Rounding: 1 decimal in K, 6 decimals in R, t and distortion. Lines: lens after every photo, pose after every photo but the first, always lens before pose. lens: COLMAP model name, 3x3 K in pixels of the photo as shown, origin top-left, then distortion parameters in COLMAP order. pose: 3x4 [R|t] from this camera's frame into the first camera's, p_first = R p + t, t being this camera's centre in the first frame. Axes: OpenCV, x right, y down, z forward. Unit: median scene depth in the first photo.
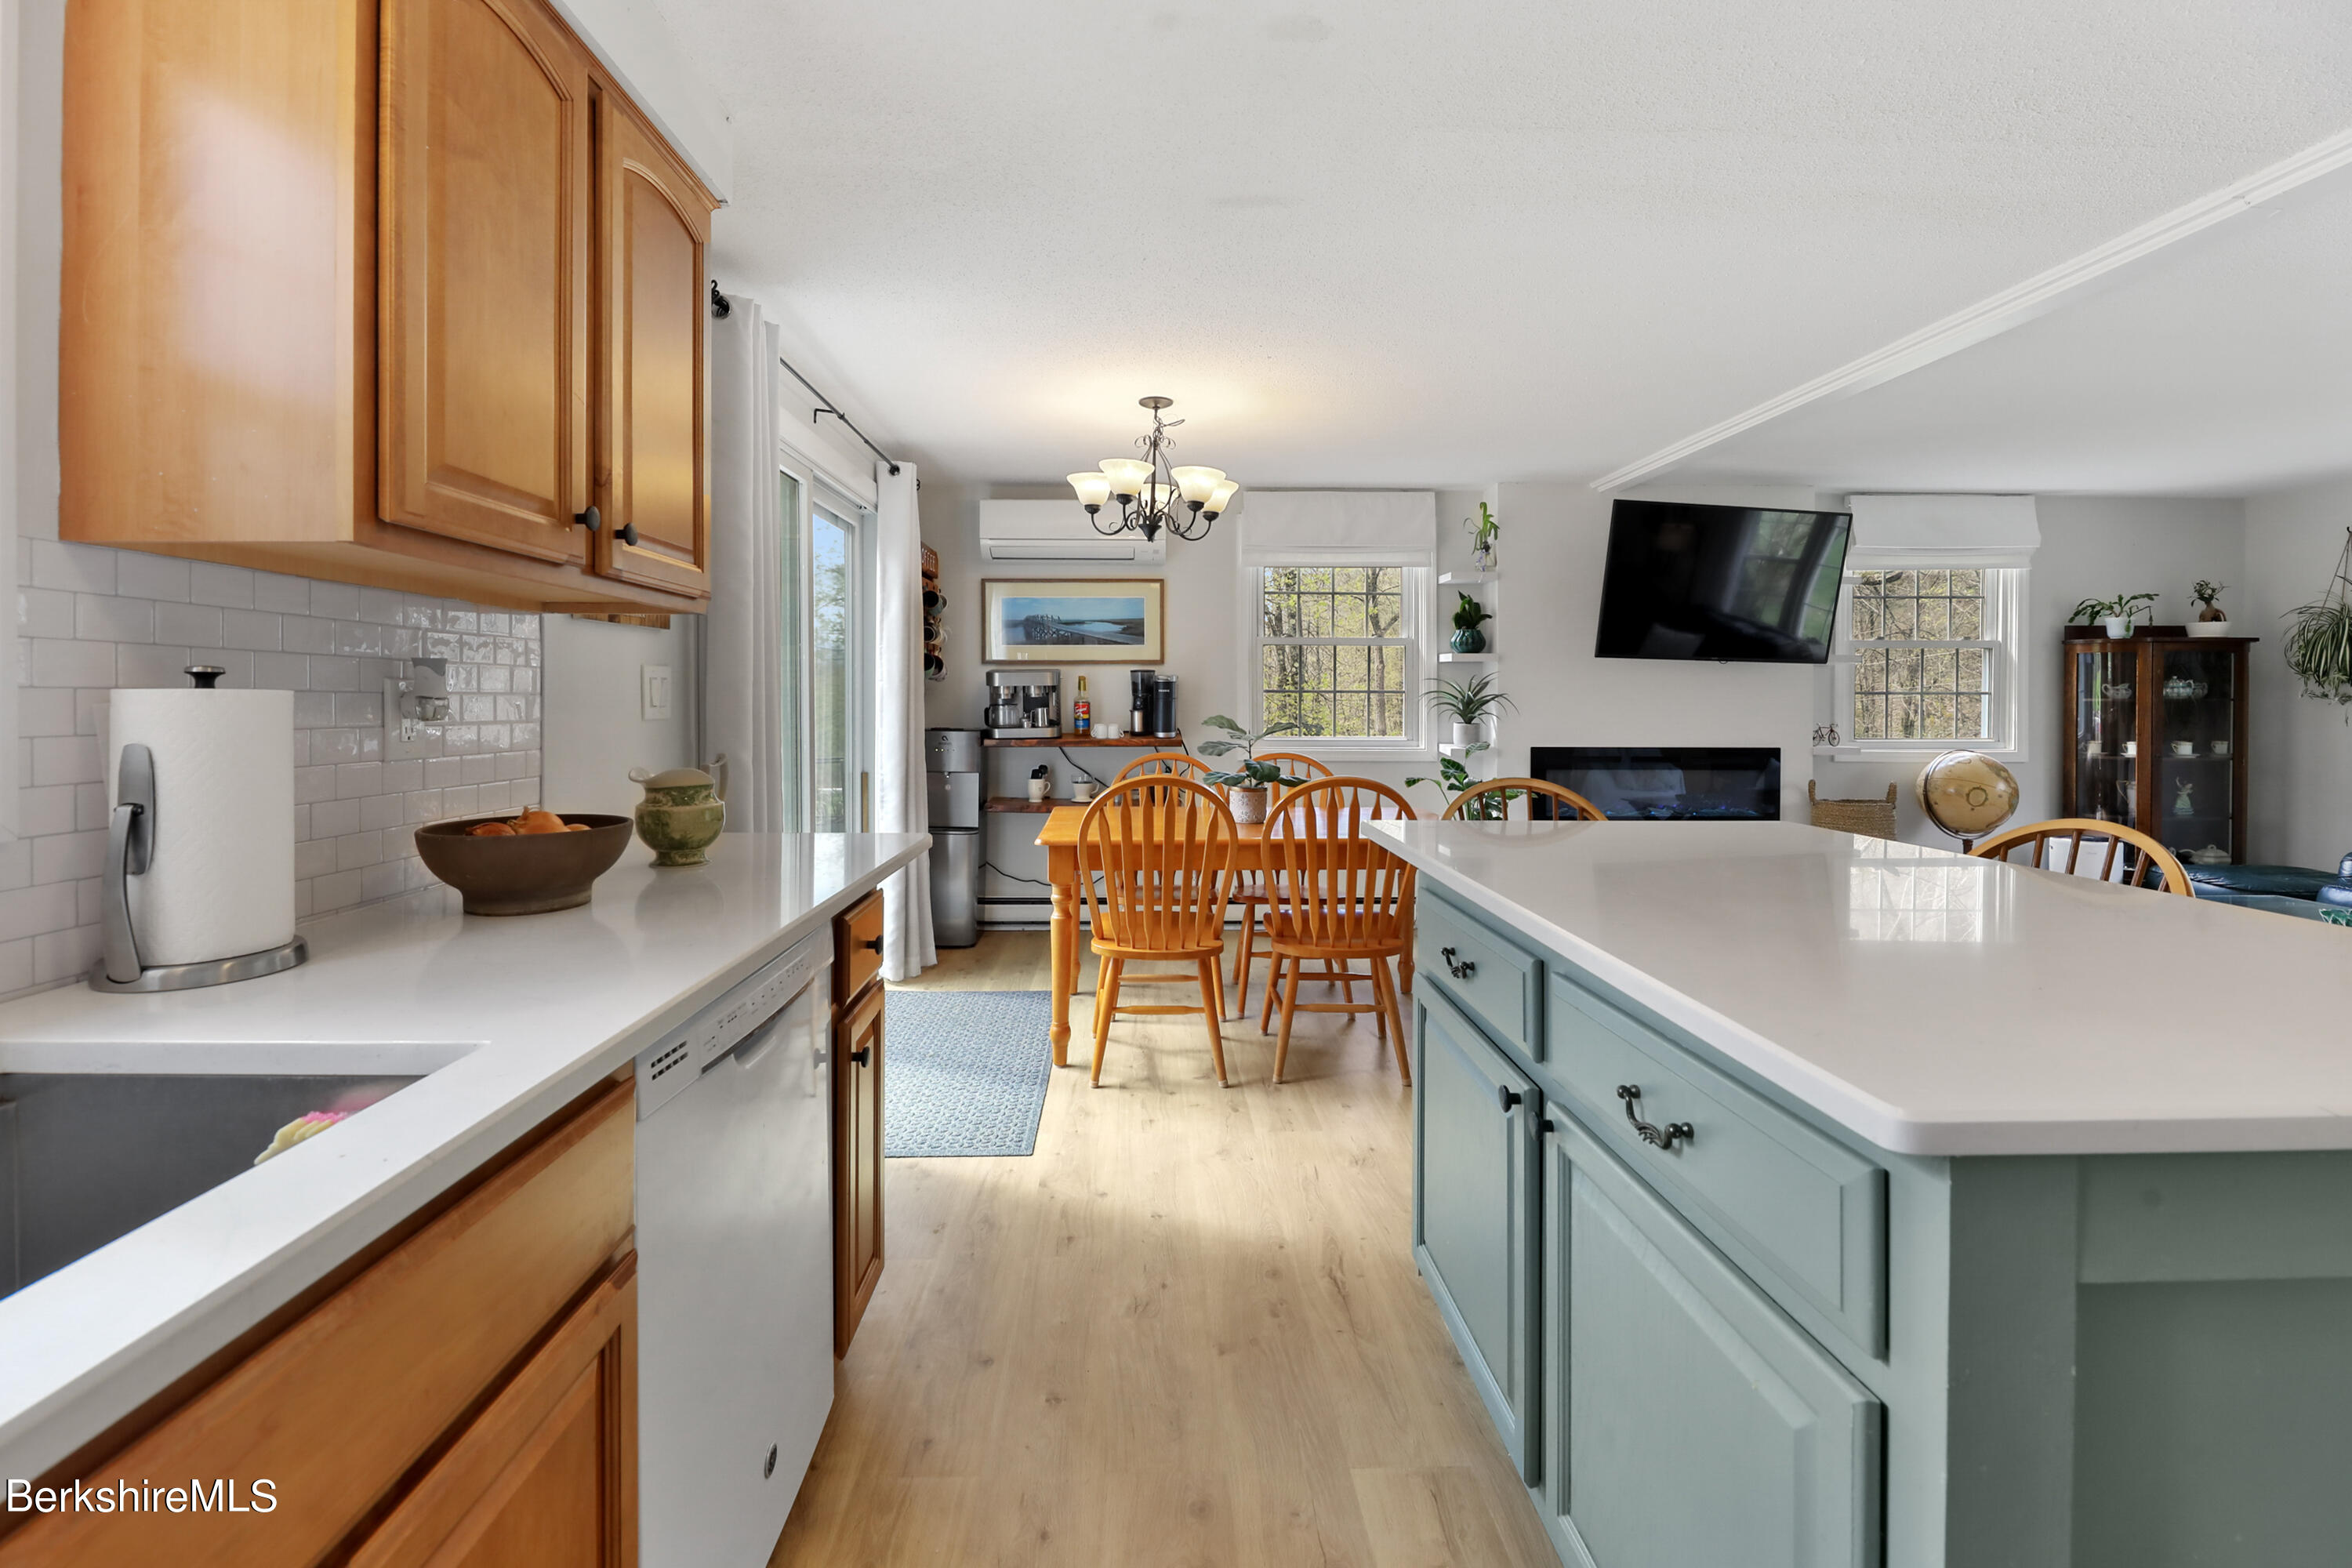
lens RADIAL K [[993.9, 0, 1158.1], [0, 993.9, 717.7], [0, 0, 1]] dist [0.001864, -0.003769]
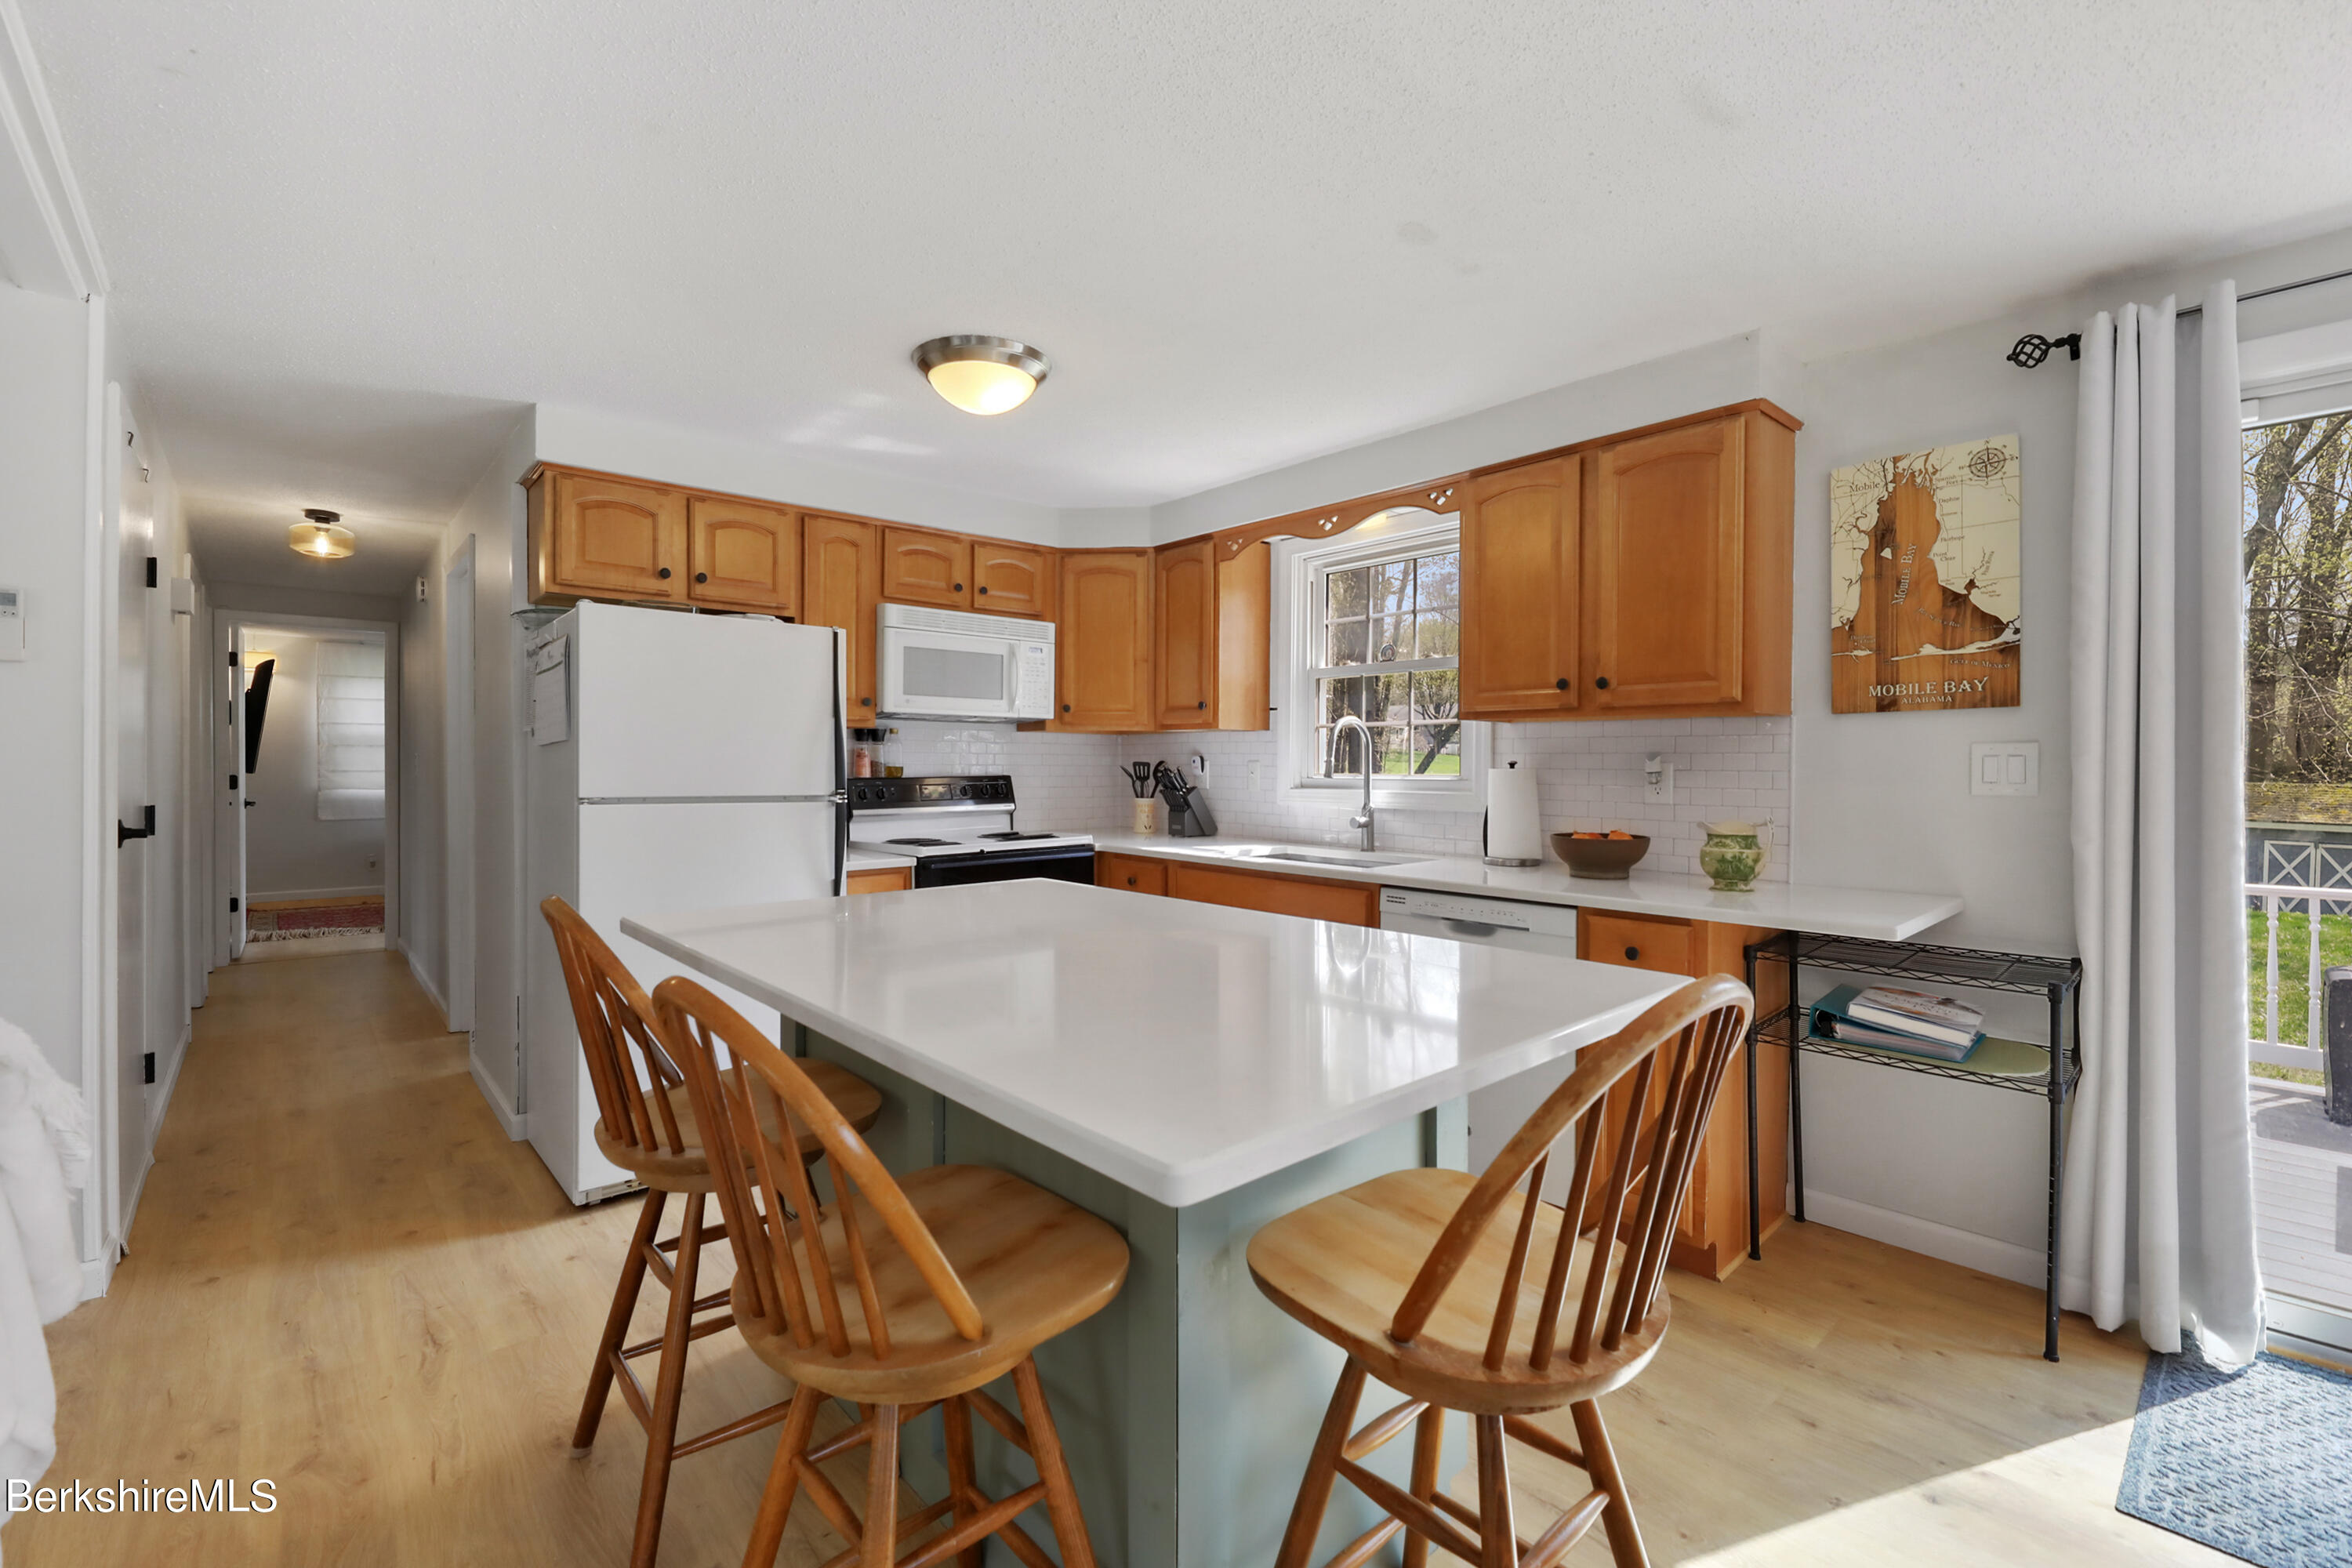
lens RADIAL K [[993.9, 0, 1168.9], [0, 993.9, 776.8], [0, 0, 1]] dist [0.001864, -0.003769]
pose [[-0.763064, 0.002791, -0.646317, 1.197291], [-0.017143, 0.999551, 0.024556, -0.040328], [0.646096, 0.029818, -0.762674, 1.766402]]
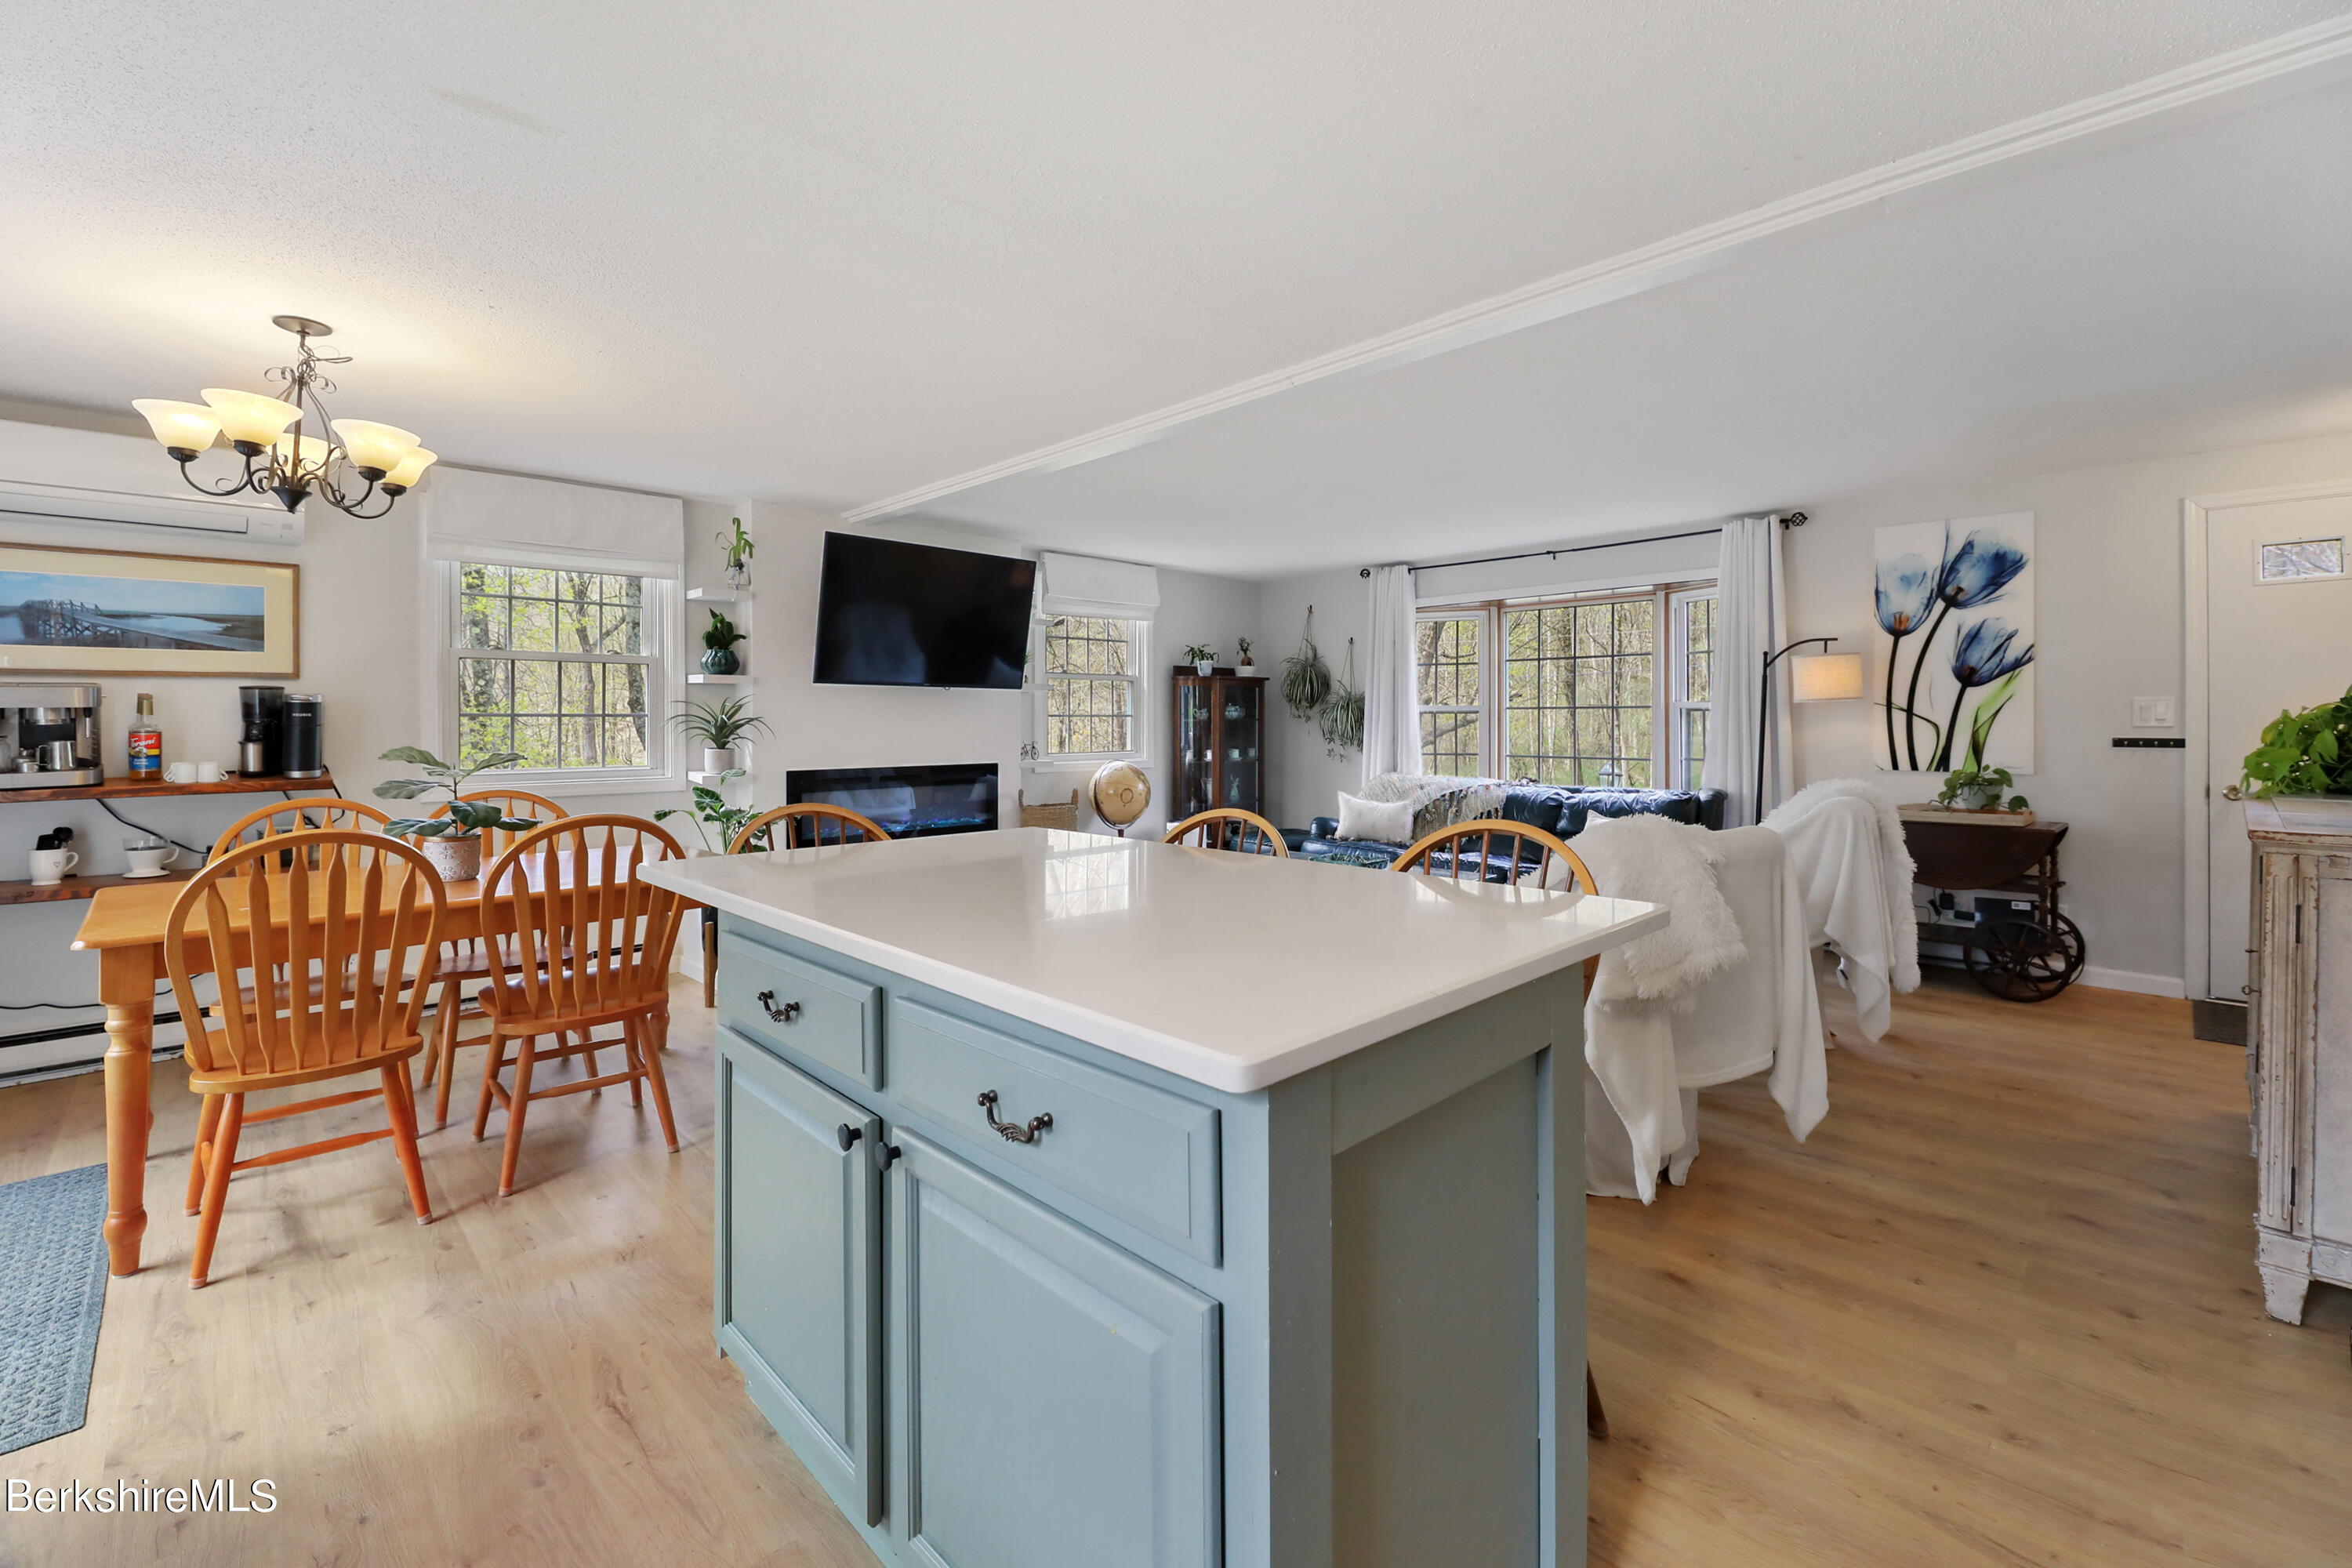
lens RADIAL K [[993.9, 0, 1167.4], [0, 993.9, 725.8], [0, 0, 1]] dist [0.001864, -0.003769]
pose [[0.737558, -0.008905, 0.675225, -0.022184], [0.018834, 0.999795, -0.007387, -0.001629], [-0.675021, 0.018165, 0.737574, 0.020776]]
